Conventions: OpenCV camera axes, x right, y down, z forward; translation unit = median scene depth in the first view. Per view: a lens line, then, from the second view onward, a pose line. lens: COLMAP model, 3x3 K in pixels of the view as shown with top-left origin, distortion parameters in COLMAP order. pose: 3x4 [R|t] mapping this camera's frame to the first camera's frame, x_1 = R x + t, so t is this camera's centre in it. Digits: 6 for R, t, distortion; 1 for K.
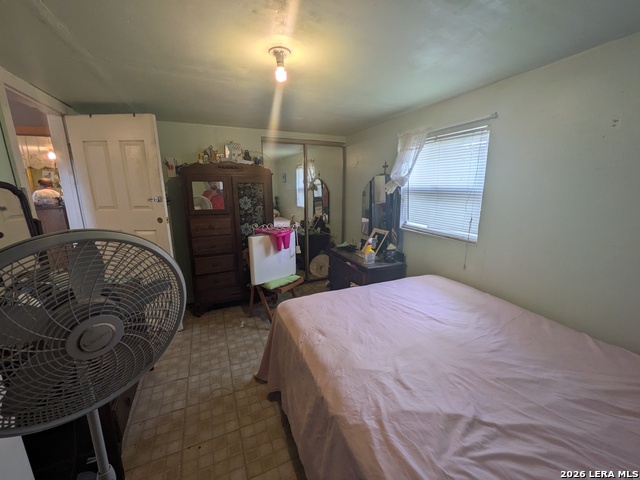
lens RADIAL K [[255.2, 0, 319.7], [0, 255.2, 238.9], [0, 0, 1]] dist [-0.007826, 0.000236]
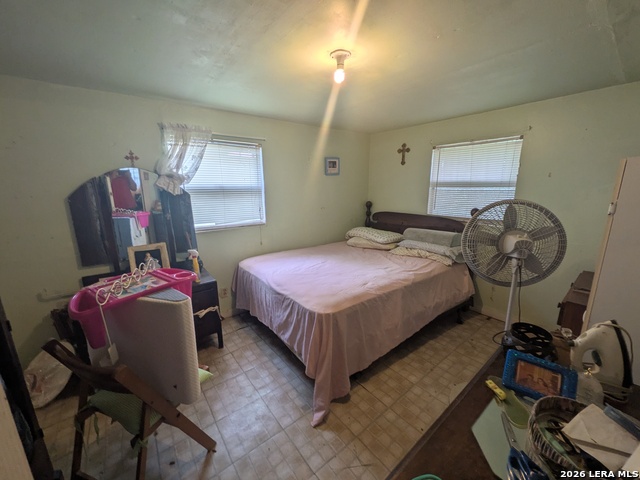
lens RADIAL K [[255.2, 0, 320.0], [0, 255.2, 242.2], [0, 0, 1]] dist [-0.007826, 0.000236]
pose [[-0.256176, -0.198246, 0.946083, -0.960809], [0.201473, 0.946297, 0.252845, -0.213253], [-0.945401, 0.255383, -0.202477, 1.127300]]
